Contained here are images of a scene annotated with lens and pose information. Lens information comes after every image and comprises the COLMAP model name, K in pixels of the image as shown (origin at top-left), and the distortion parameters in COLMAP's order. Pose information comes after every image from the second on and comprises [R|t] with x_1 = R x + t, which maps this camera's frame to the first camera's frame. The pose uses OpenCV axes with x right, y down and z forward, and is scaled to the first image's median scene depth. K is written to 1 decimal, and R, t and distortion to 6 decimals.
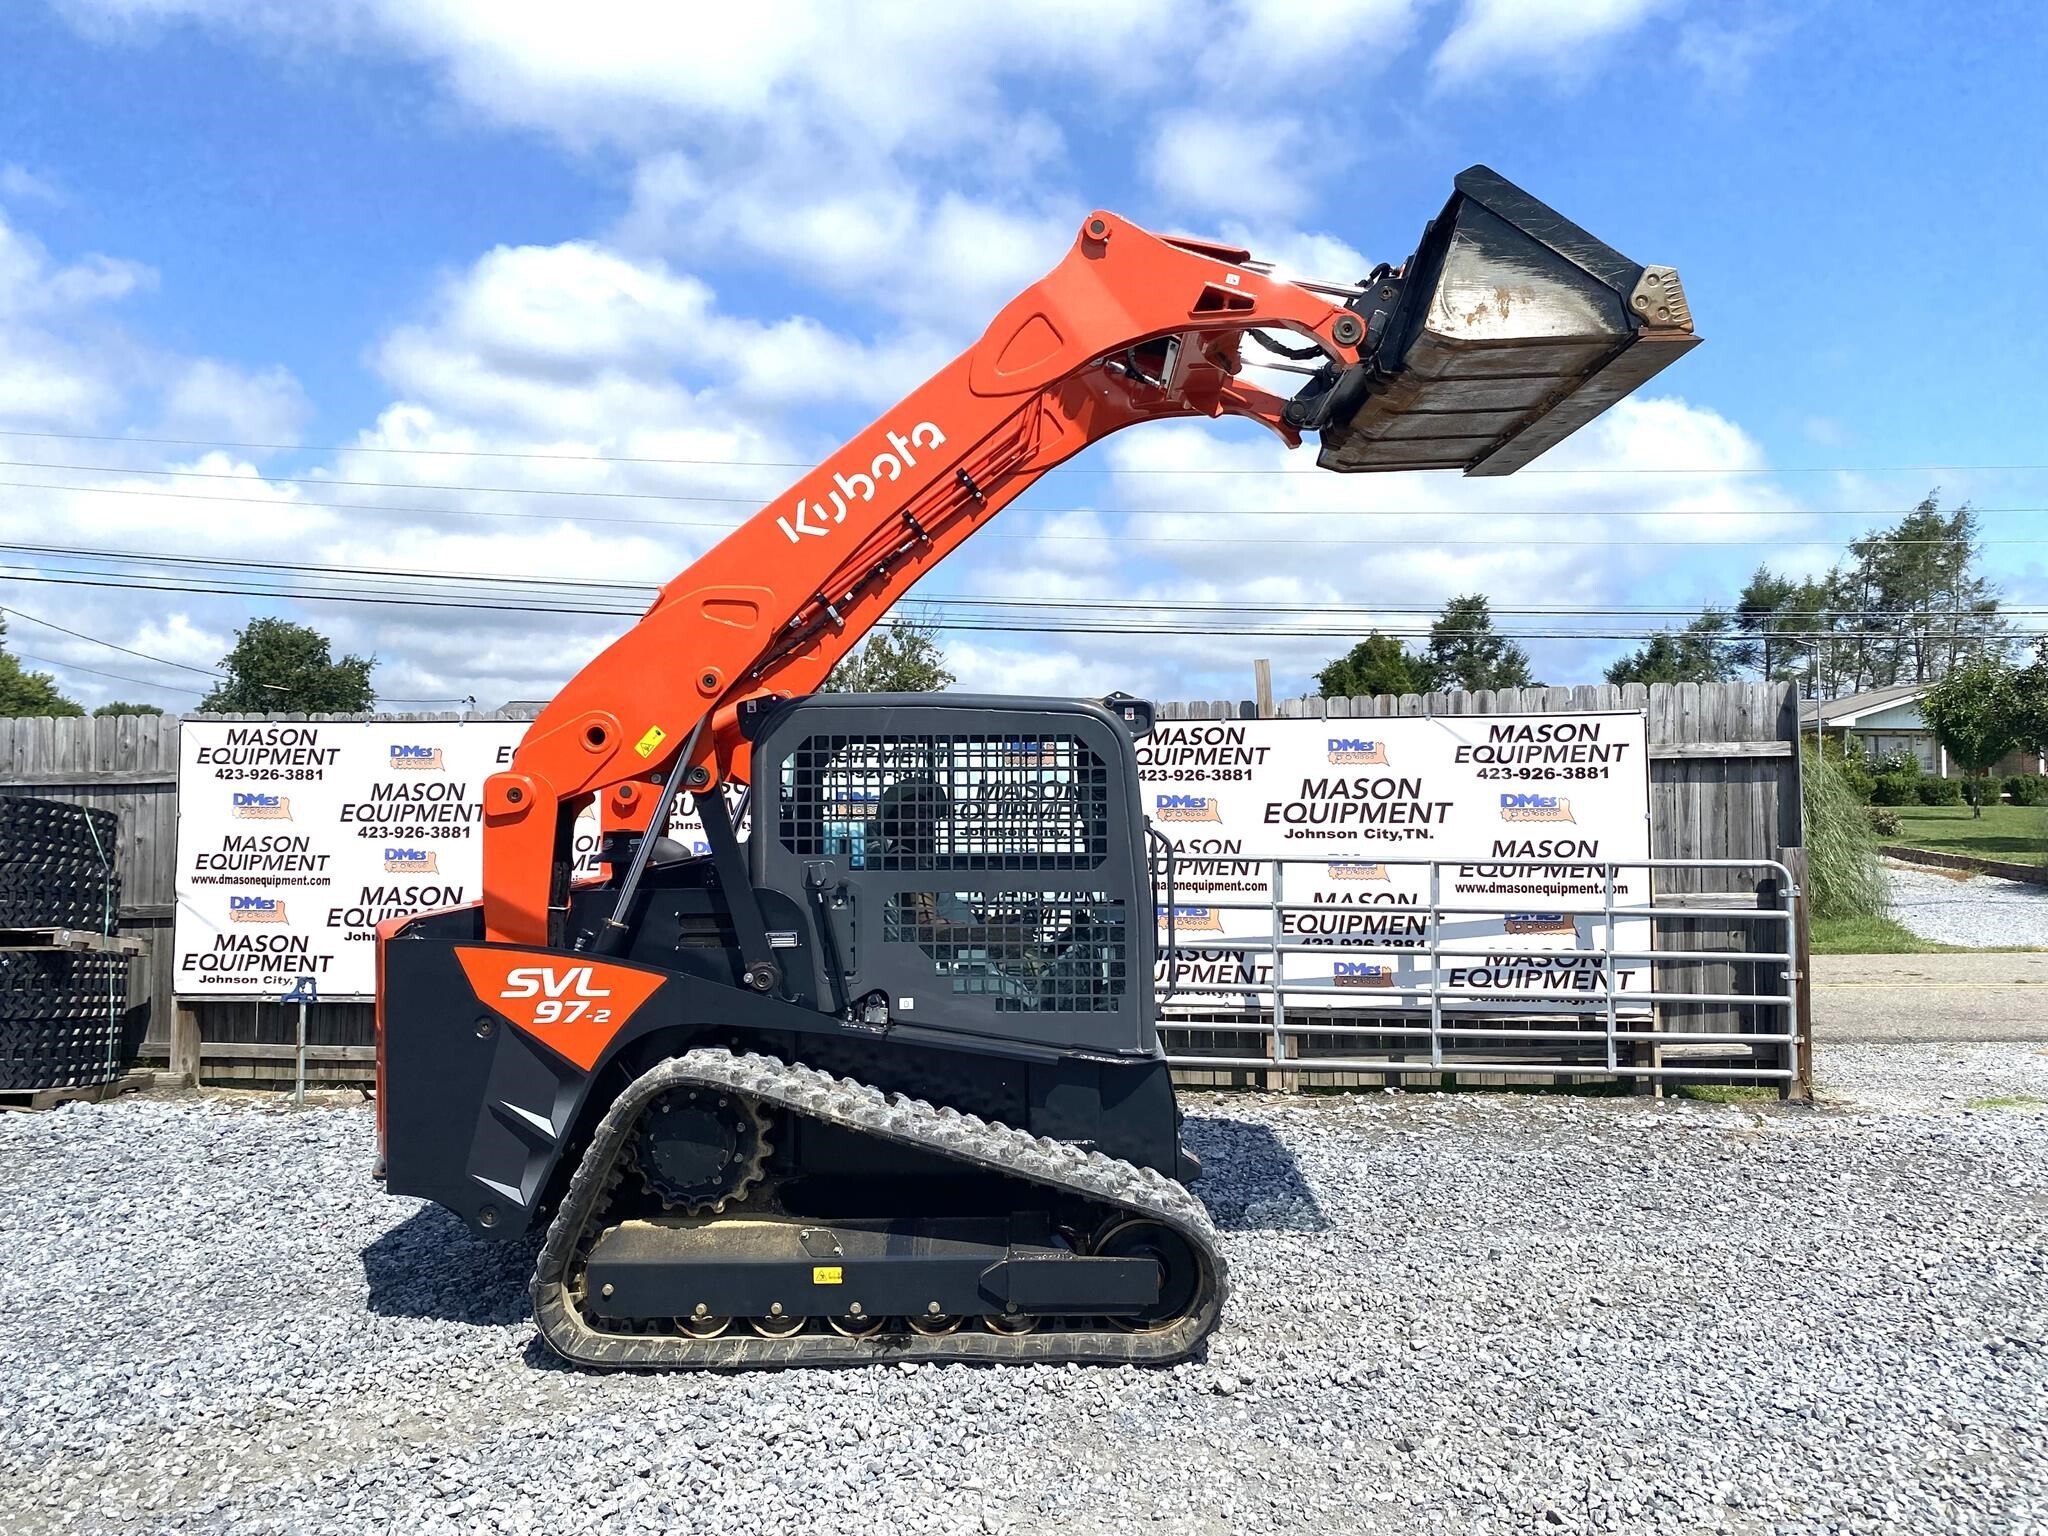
lens RADIAL K [[1571.6, 0, 1023.0], [0, 1571.6, 758.0], [0, 0, 1]] dist [0.021986, -0.018089]
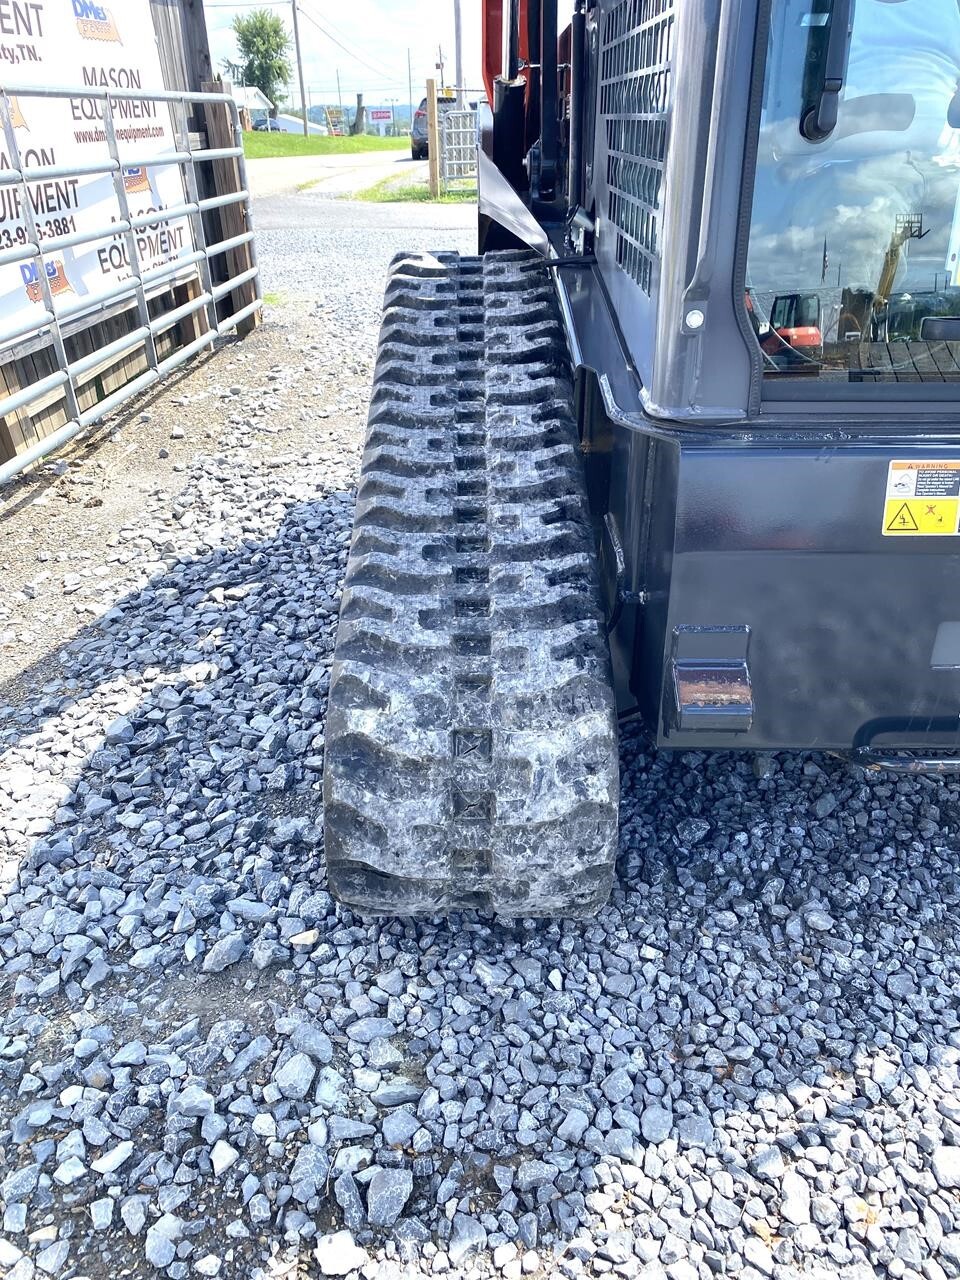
lens RADIAL K [[982.2, 0, 480.9], [0, 982.2, 621.7], [0, 0, 1]] dist [0.021986, -0.018089]
pose [[-0.022754, -0.461574, 0.886810, -0.259673], [-0.007895, 0.887095, 0.461520, 0.067846], [-0.999710, 0.003501, -0.023829, 0.810043]]
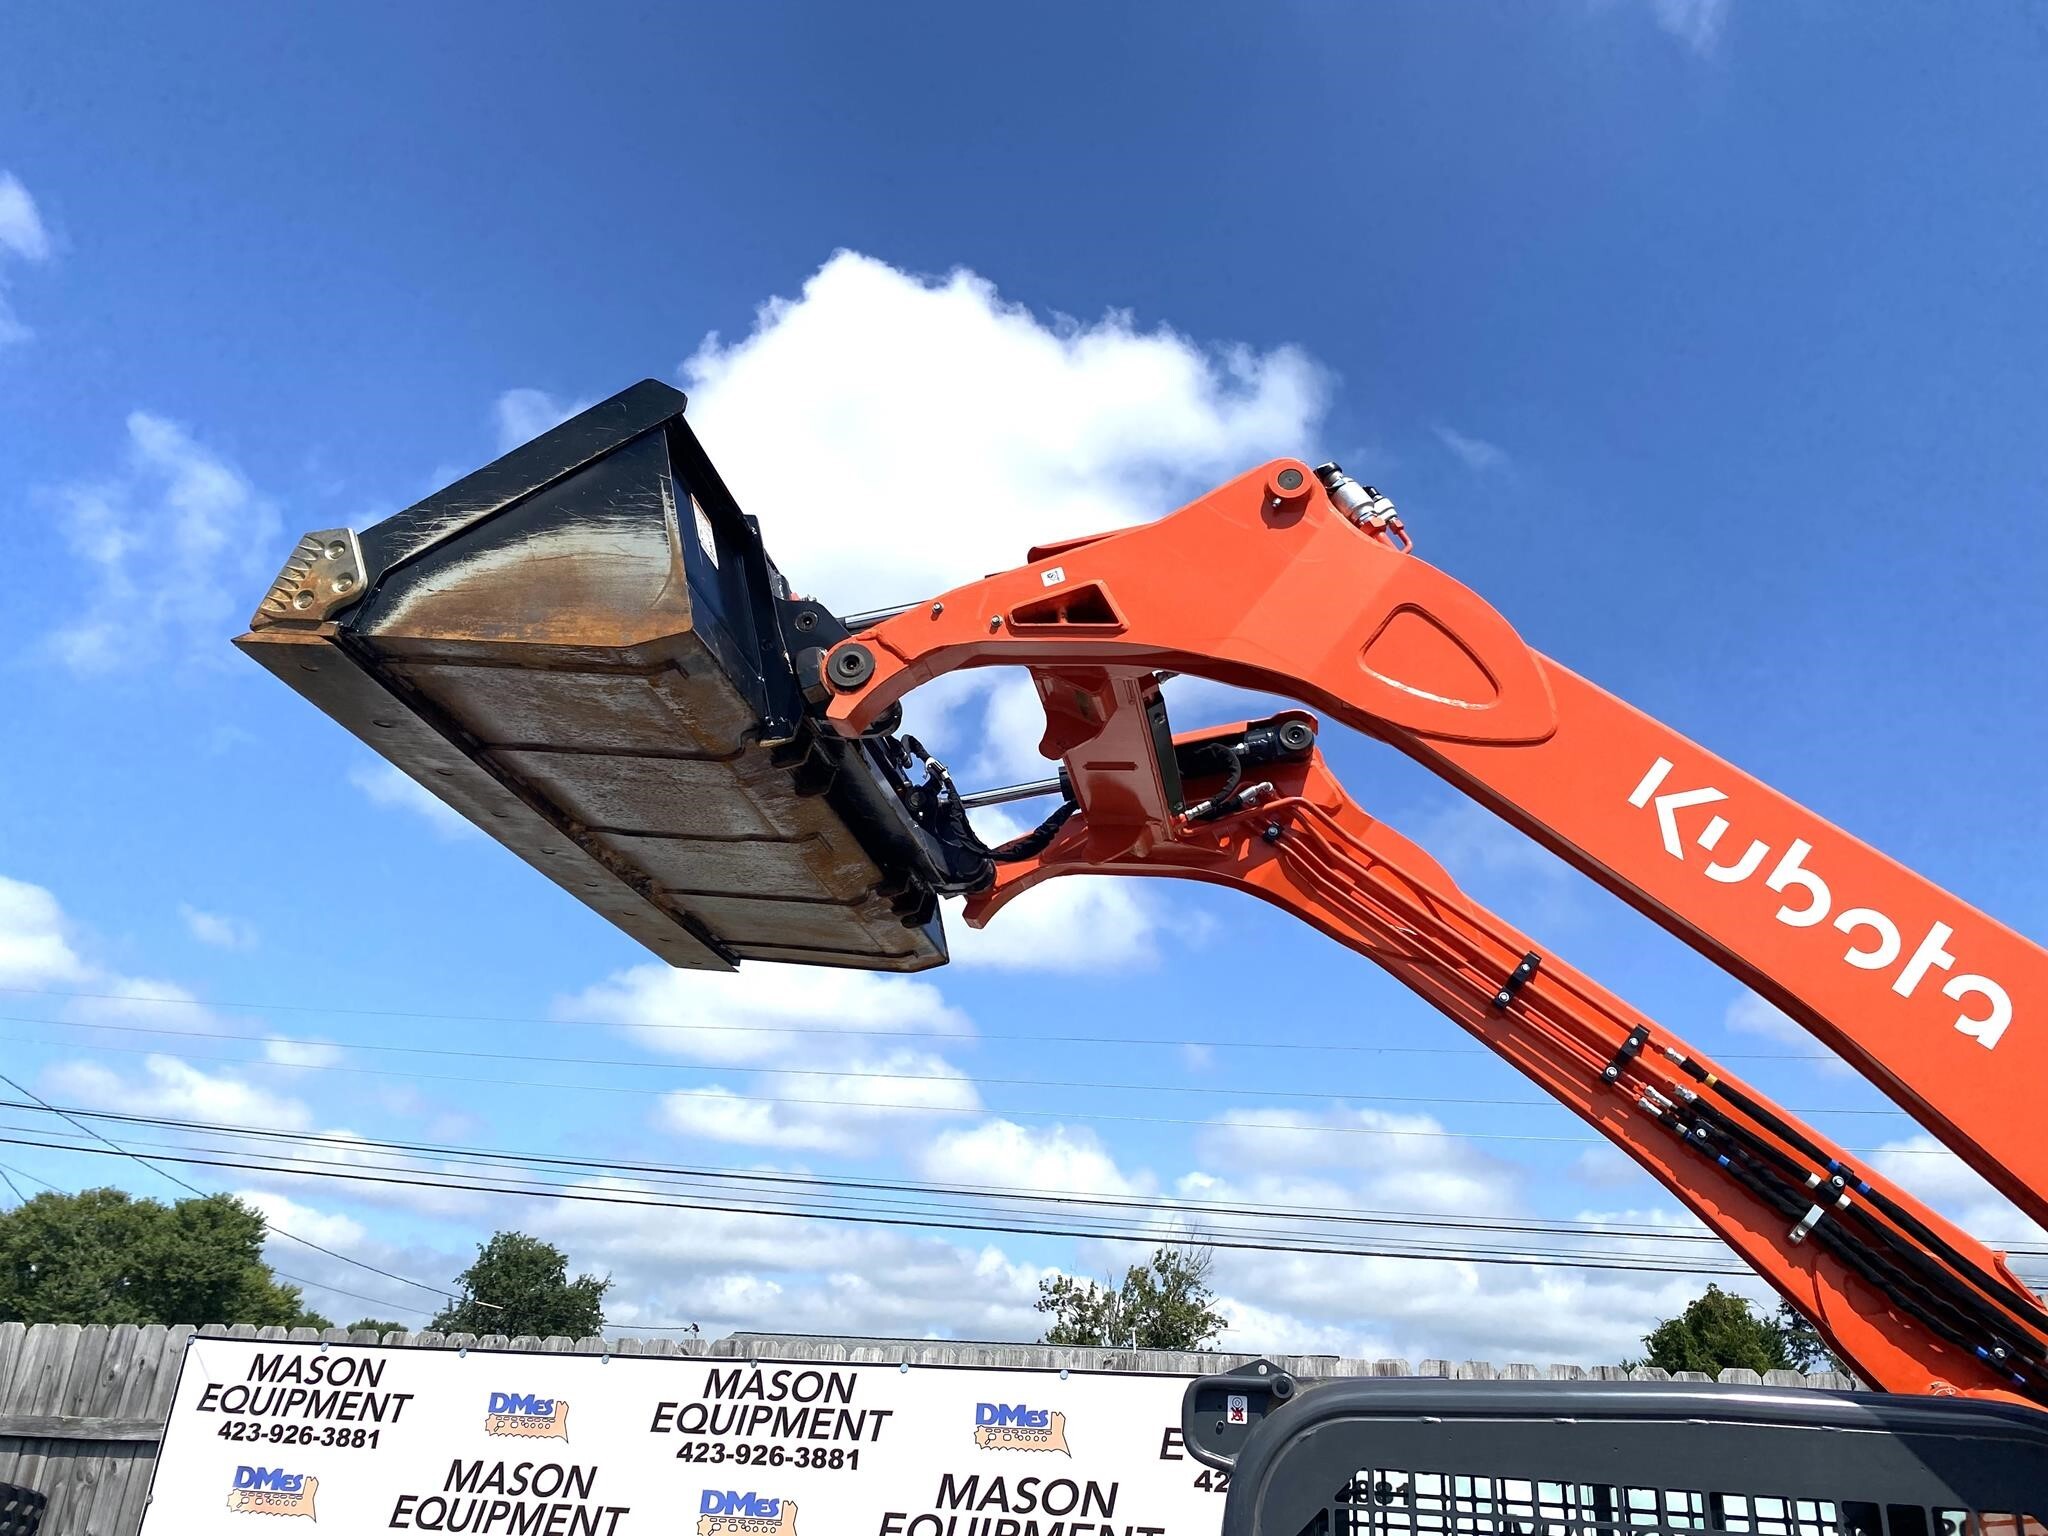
lens RADIAL K [[1571.6, 0, 1025.4], [0, 1571.6, 745.8], [0, 0, 1]] dist [0.021986, -0.018089]
pose [[0.988250, -0.016424, -0.151960, -0.107370], [-0.044324, 0.920692, -0.387764, -0.011493], [0.146277, 0.389943, 0.909146, 0.407931]]
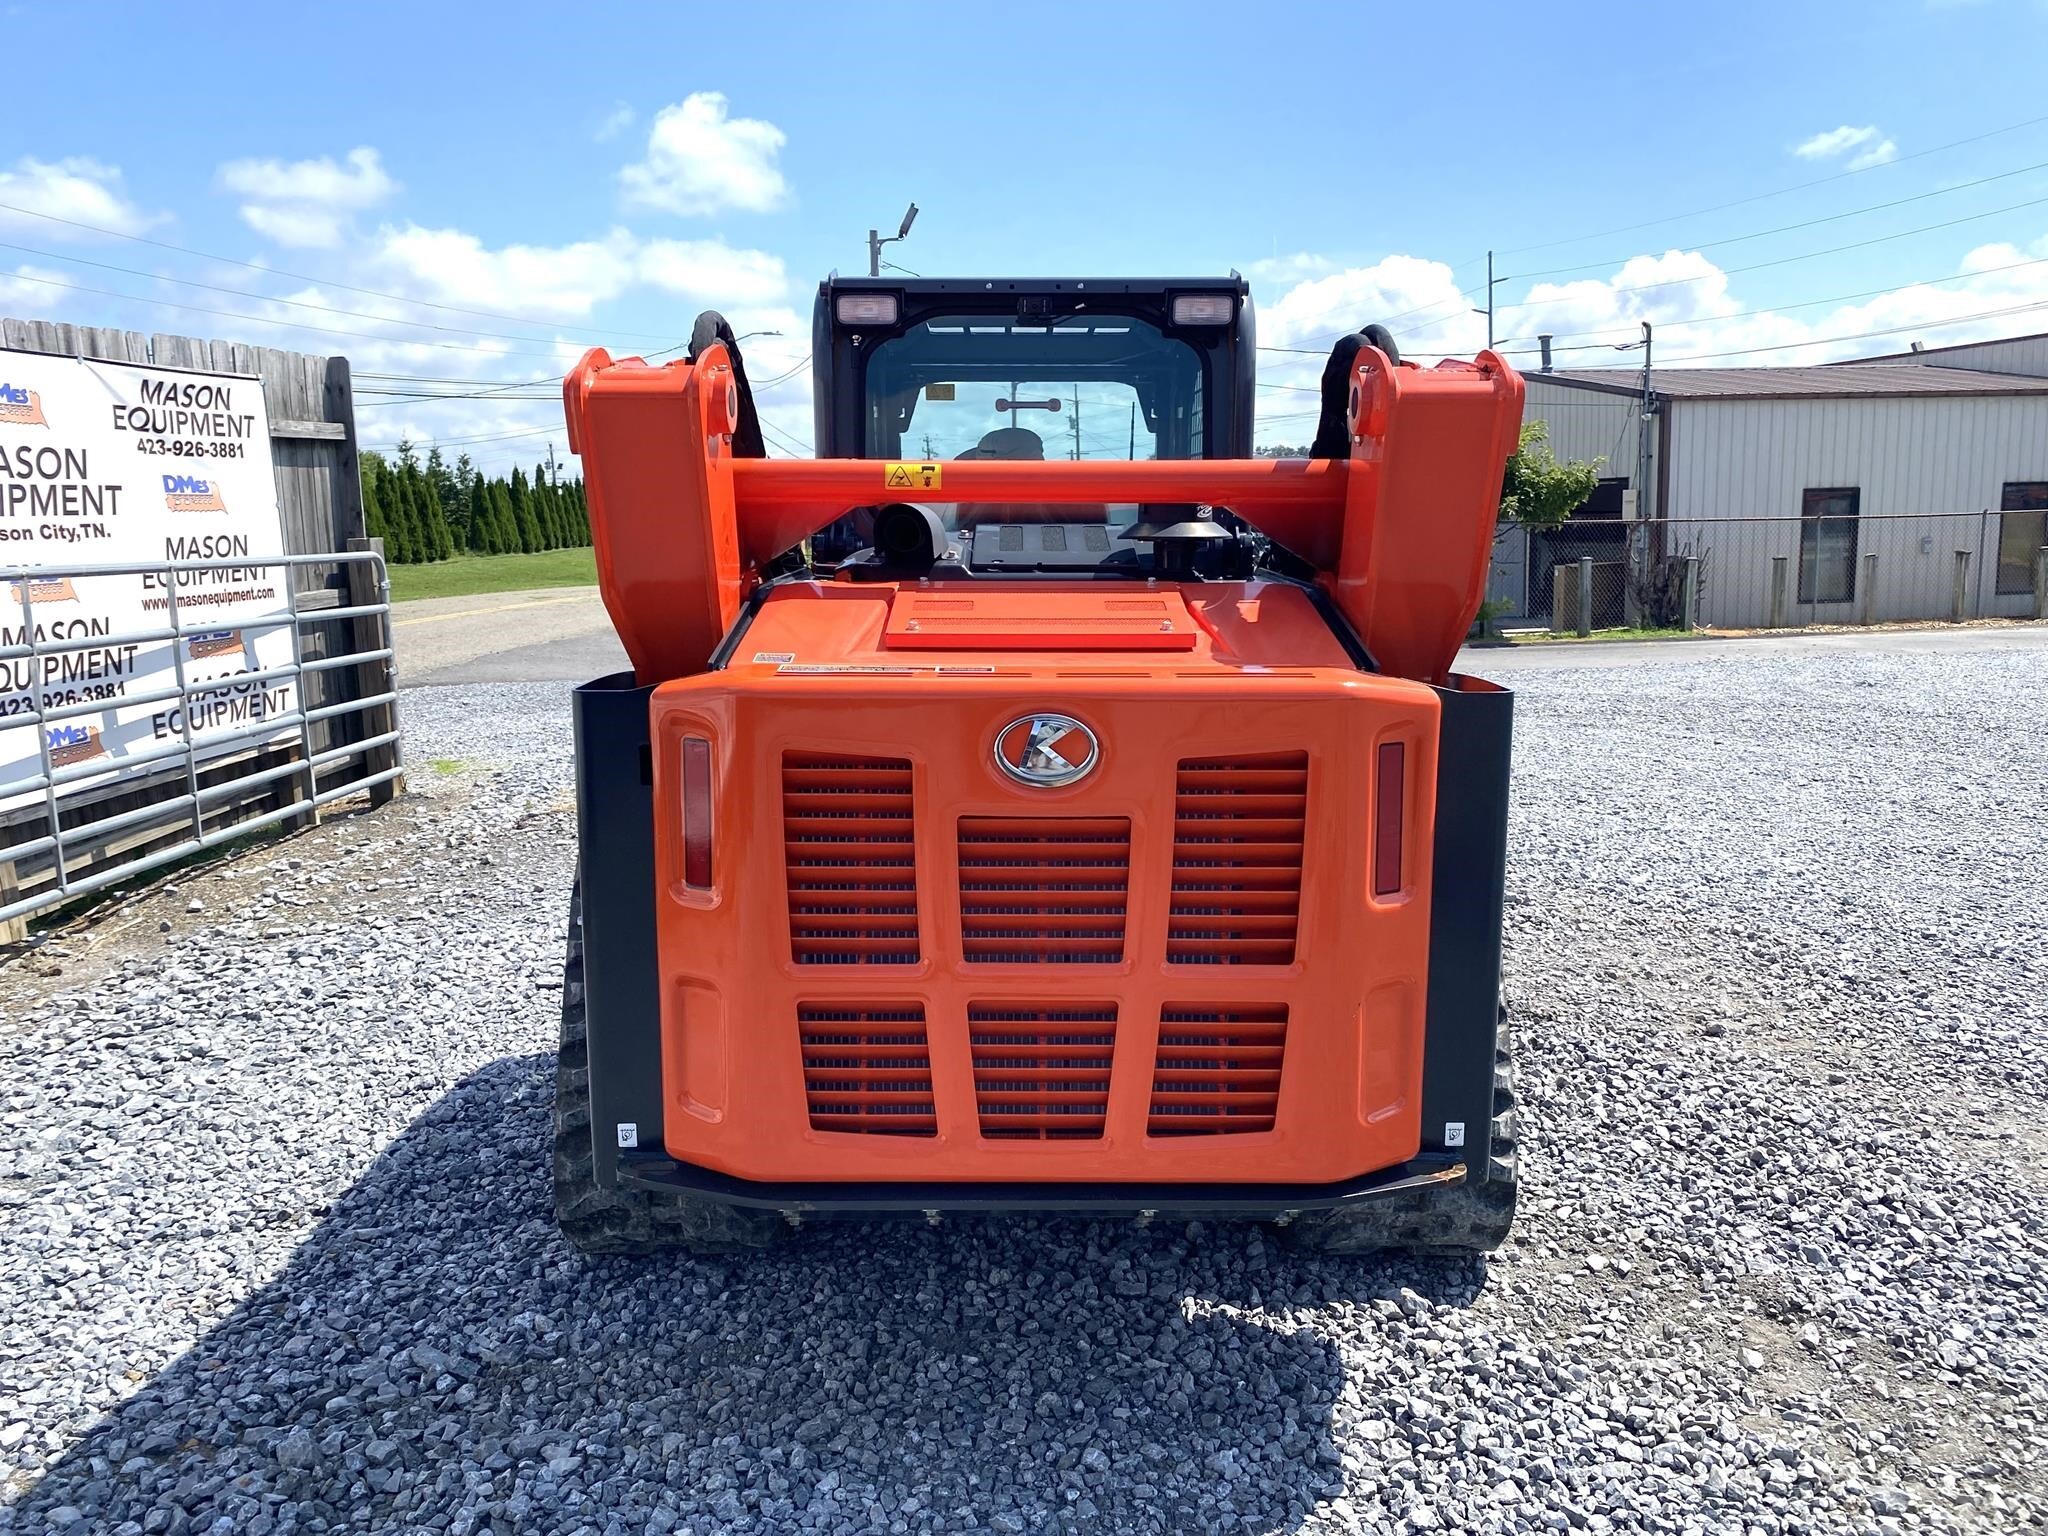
lens RADIAL K [[1571.6, 0, 1030.3], [0, 1571.6, 759.3], [0, 0, 1]] dist [0.021986, -0.018089]
pose [[-0.035014, -0.156056, 0.987127, -0.468146], [-0.012821, 0.987722, 0.155695, 0.033856], [-0.999305, -0.007205, -0.036585, 0.611351]]
